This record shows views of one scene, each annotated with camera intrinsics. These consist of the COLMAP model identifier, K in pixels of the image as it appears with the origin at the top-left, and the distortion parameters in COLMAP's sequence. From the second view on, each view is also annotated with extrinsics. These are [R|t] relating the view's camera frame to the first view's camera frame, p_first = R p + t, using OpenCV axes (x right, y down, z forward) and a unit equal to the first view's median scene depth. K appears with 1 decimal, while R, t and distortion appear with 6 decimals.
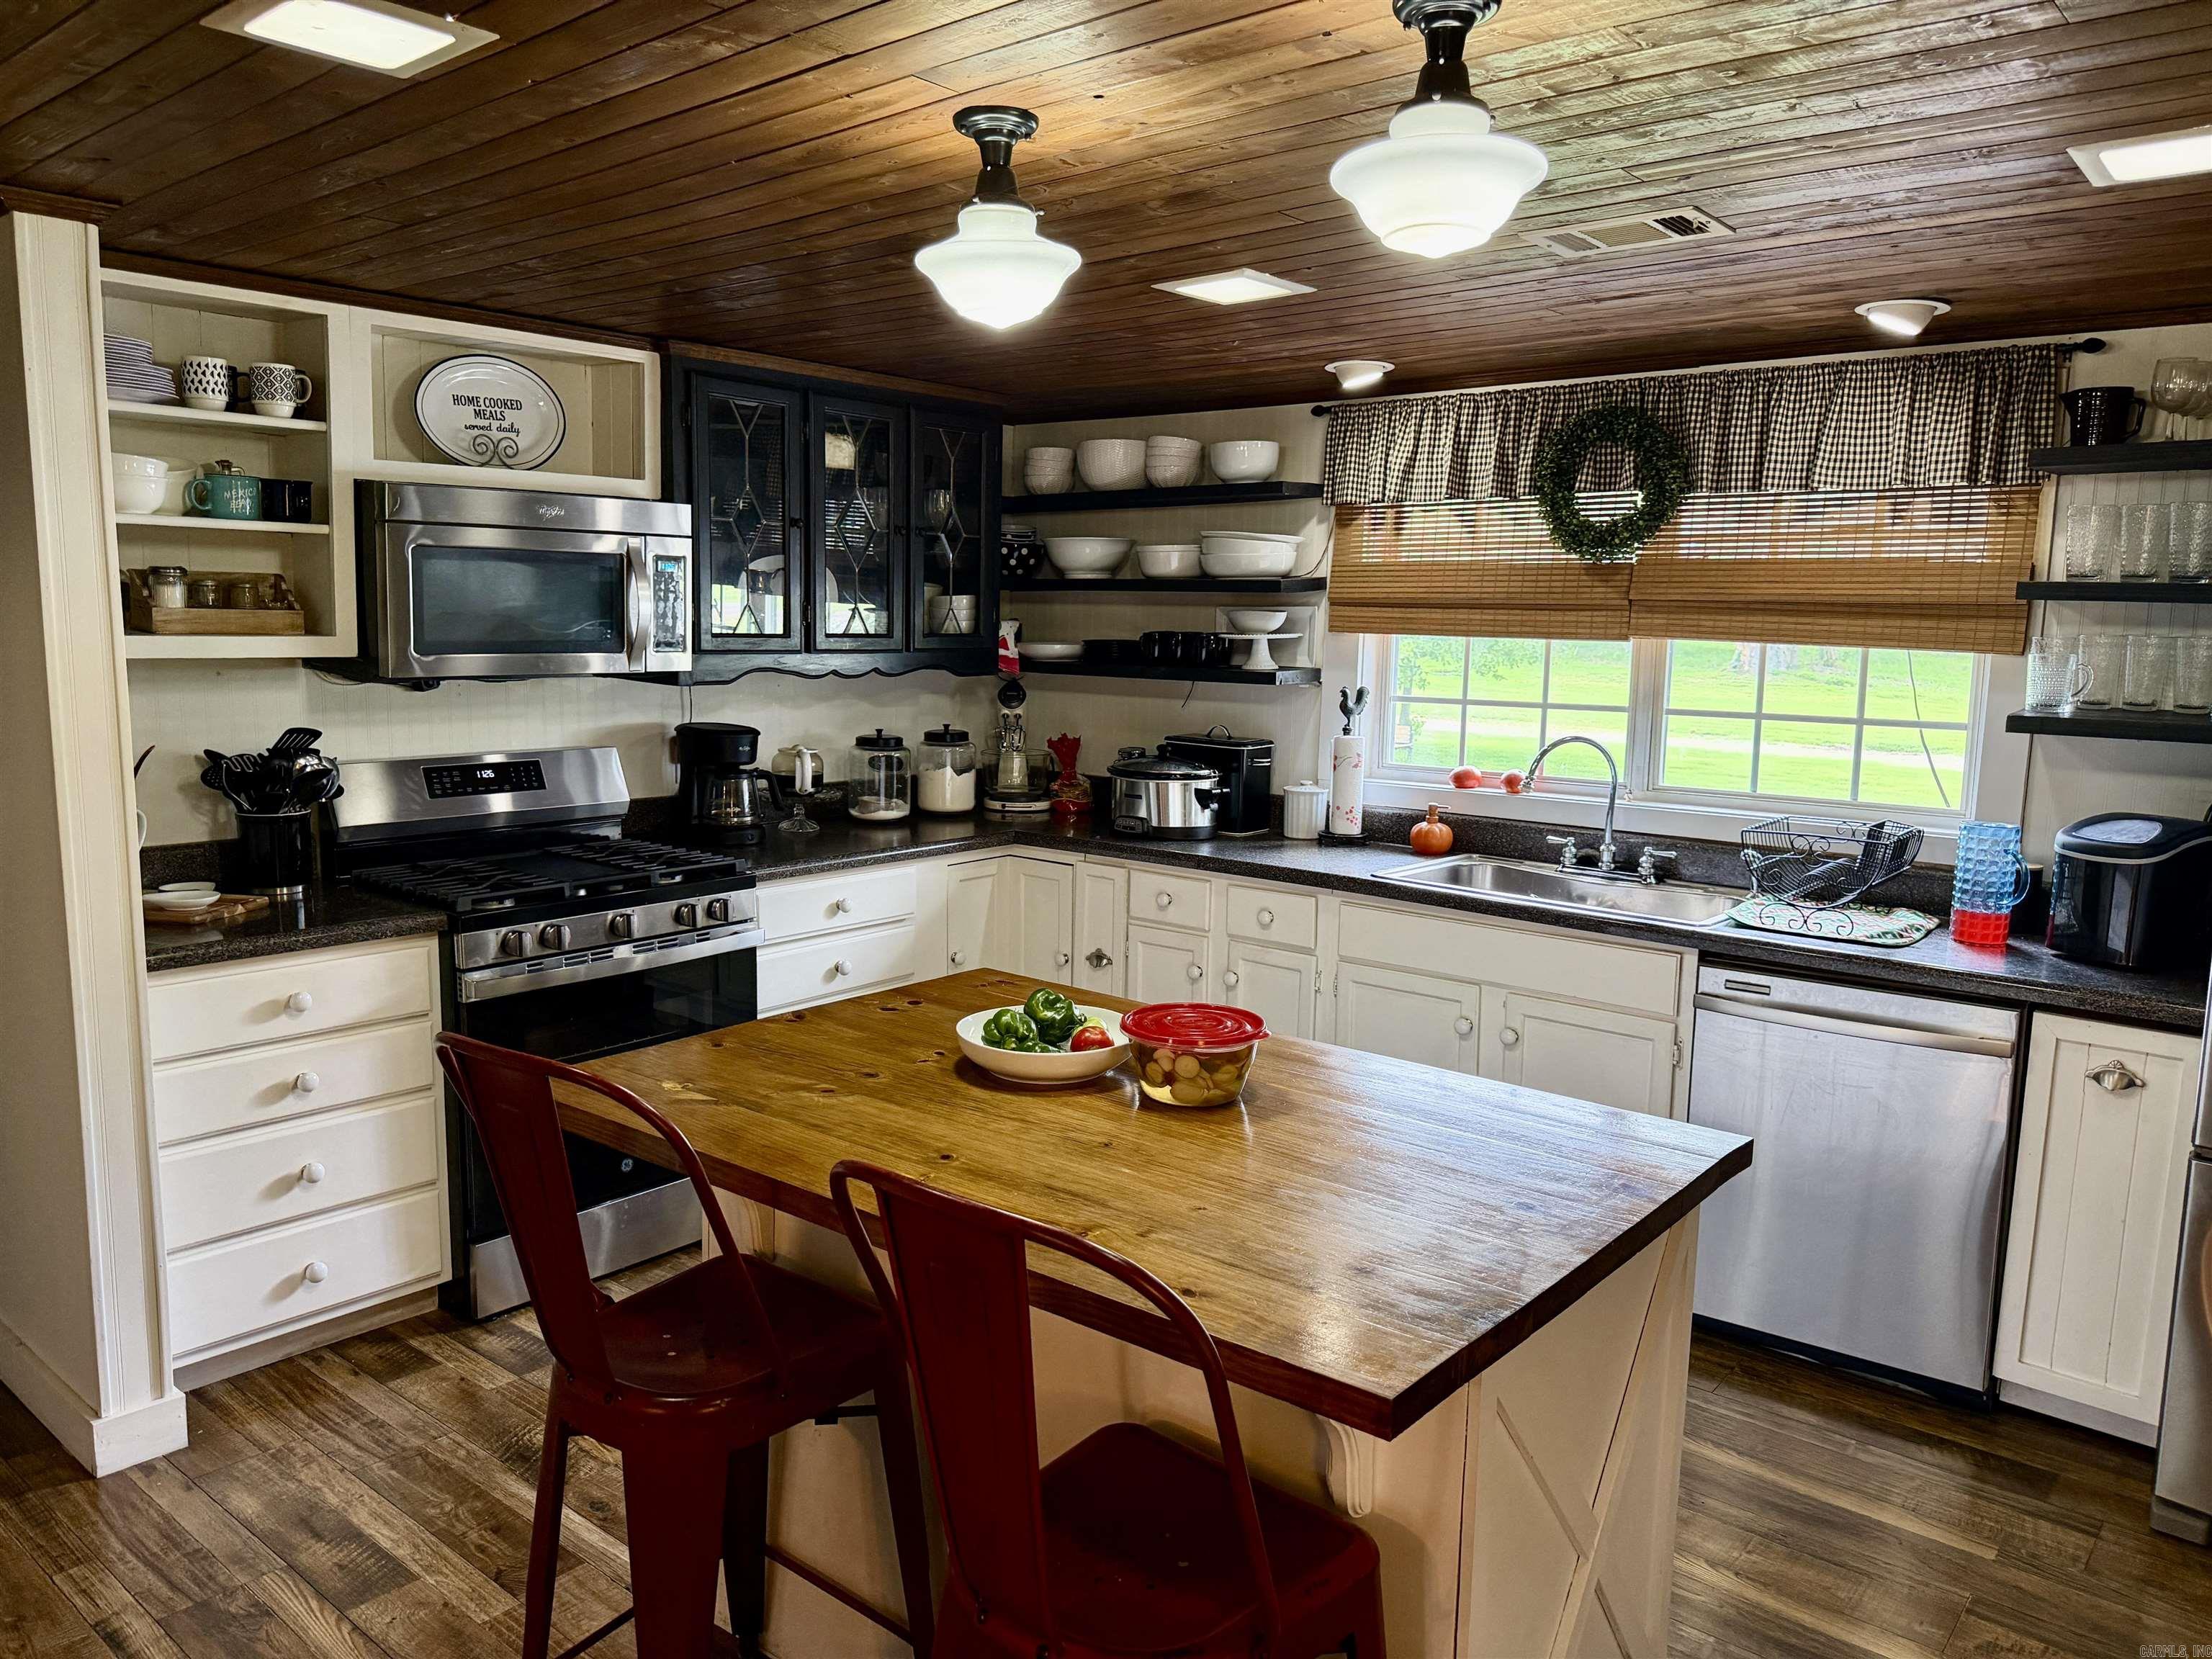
lens RADIAL K [[1564.8, 0, 1105.9], [0, 1564.8, 823.7], [0, 0, 1]] dist [0.001515, -0.000941]
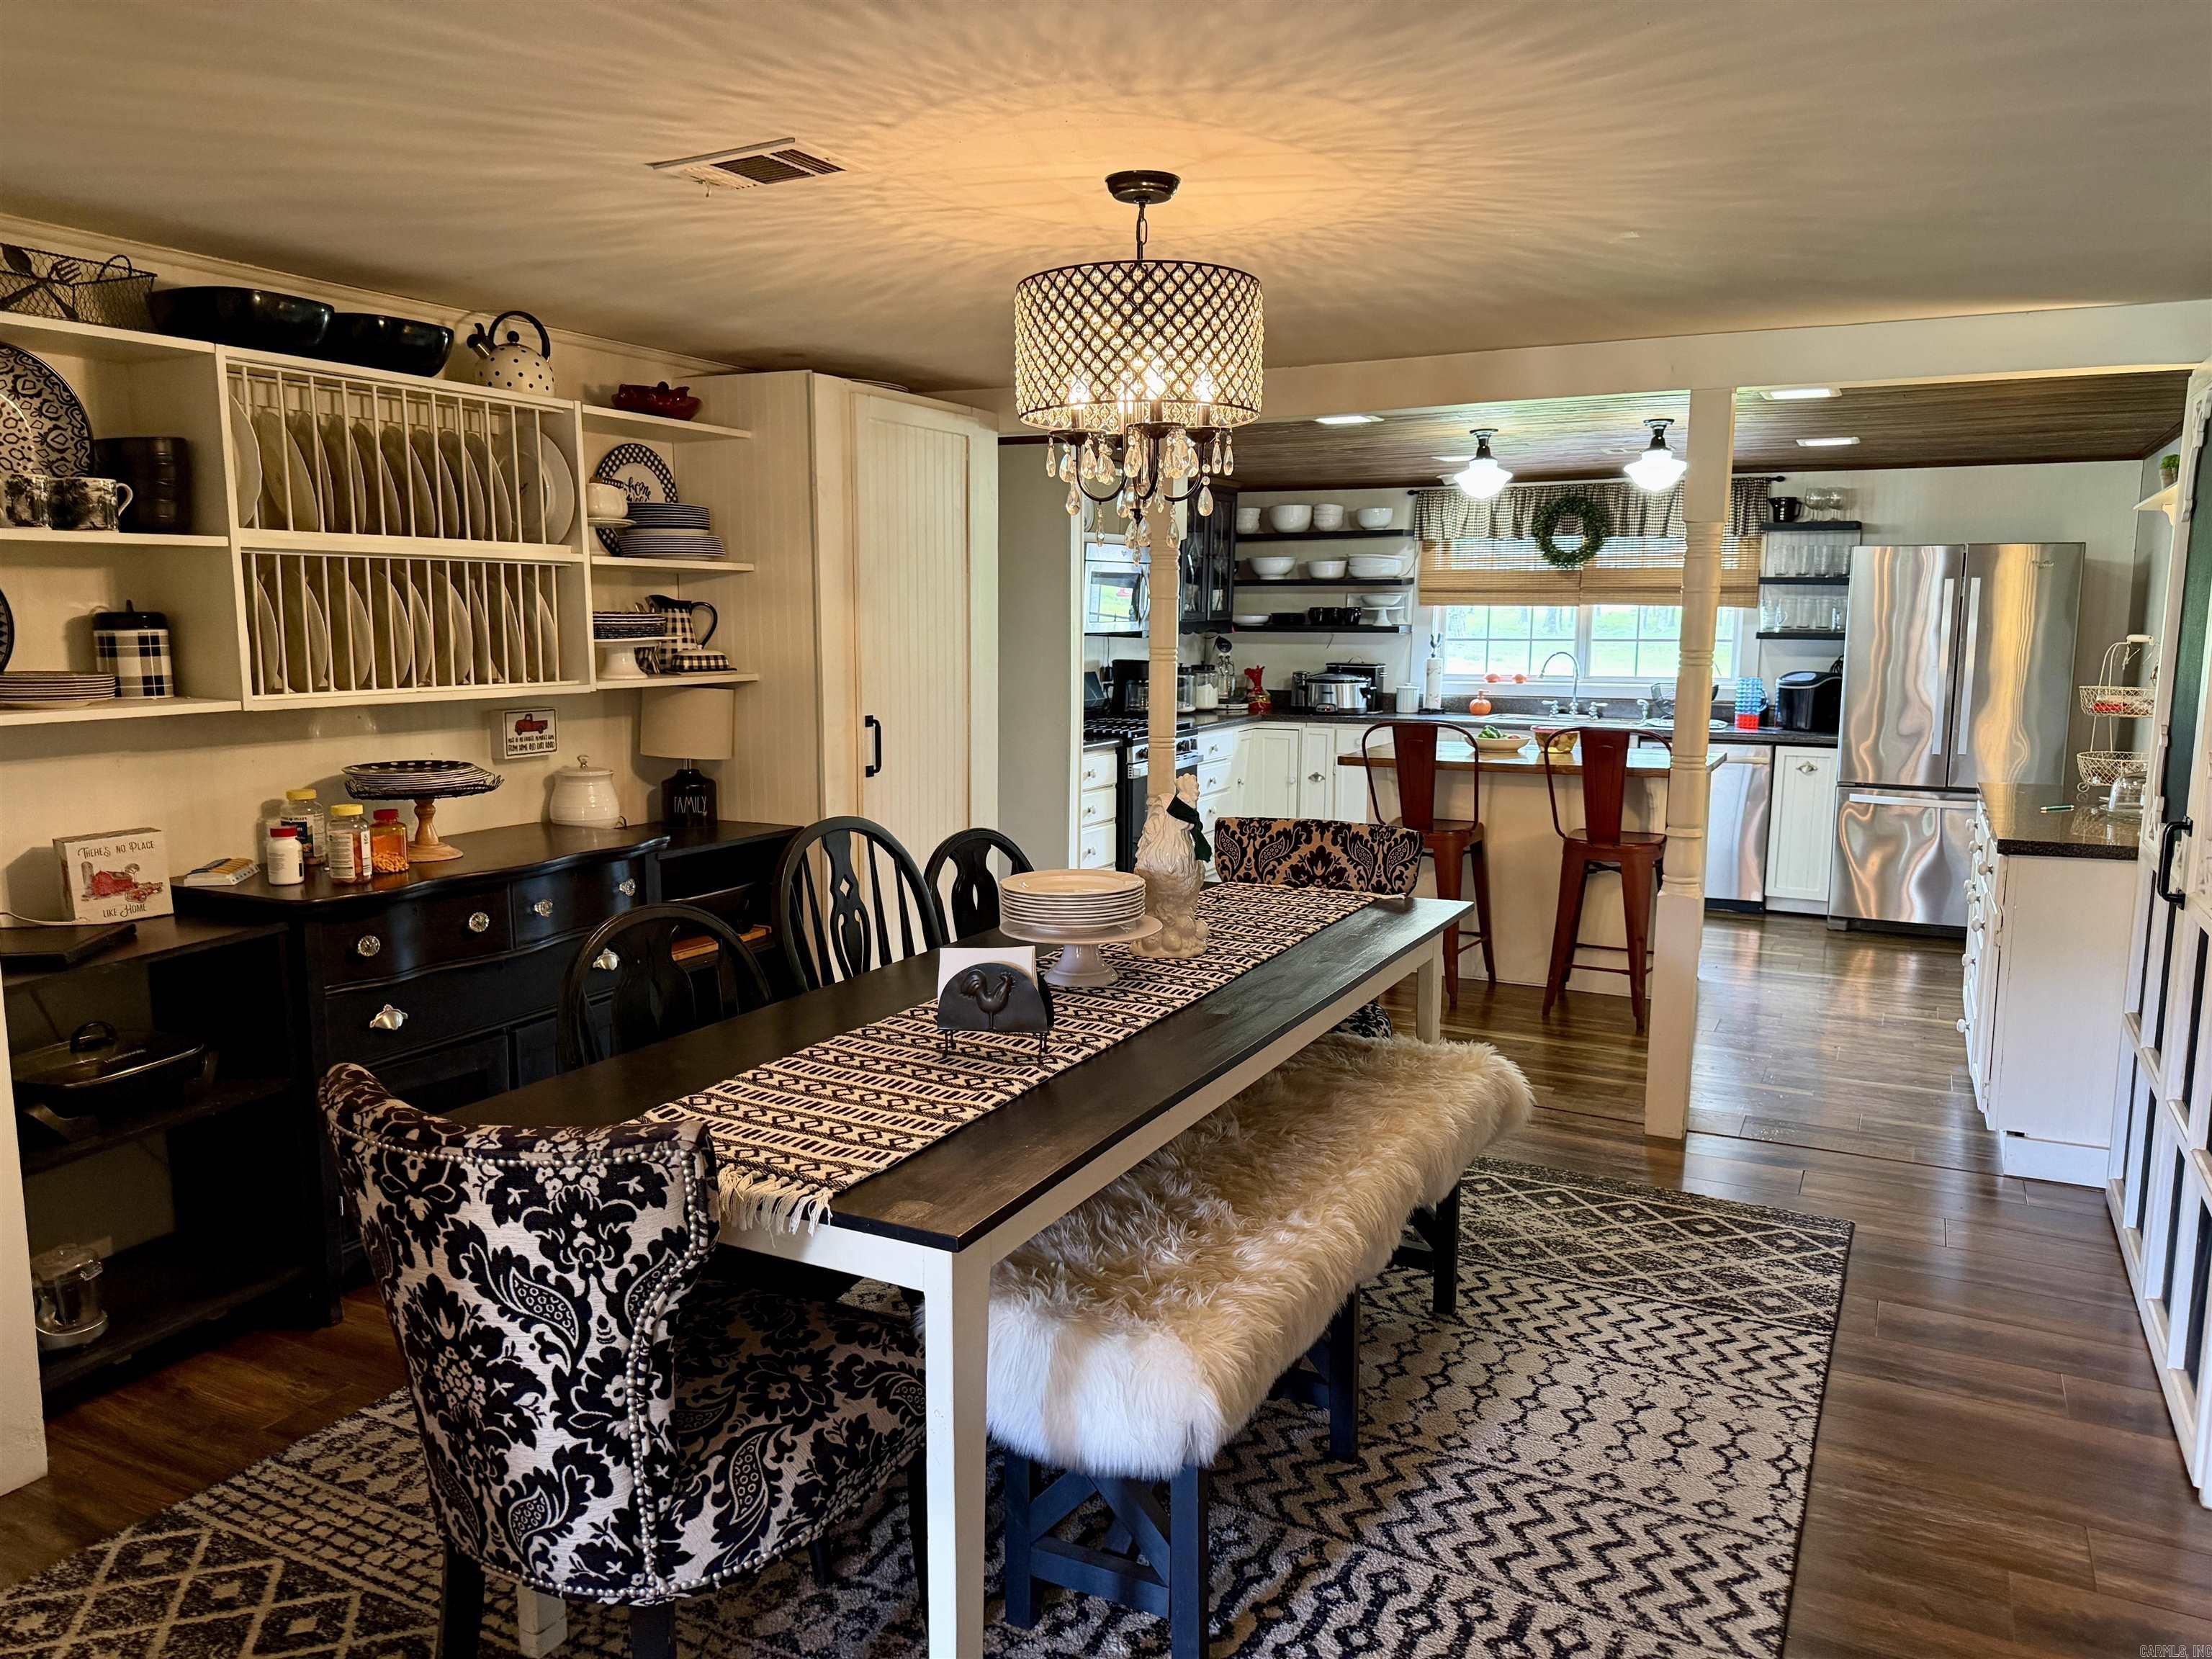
lens RADIAL K [[1564.8, 0, 1104.3], [0, 1564.8, 832.4], [0, 0, 1]] dist [0.001515, -0.000941]
pose [[0.974754, -0.047564, 0.218156, -0.707786], [0.045160, 0.998852, 0.015998, 0.115731], [-0.218667, -0.005742, 0.975783, -0.853111]]
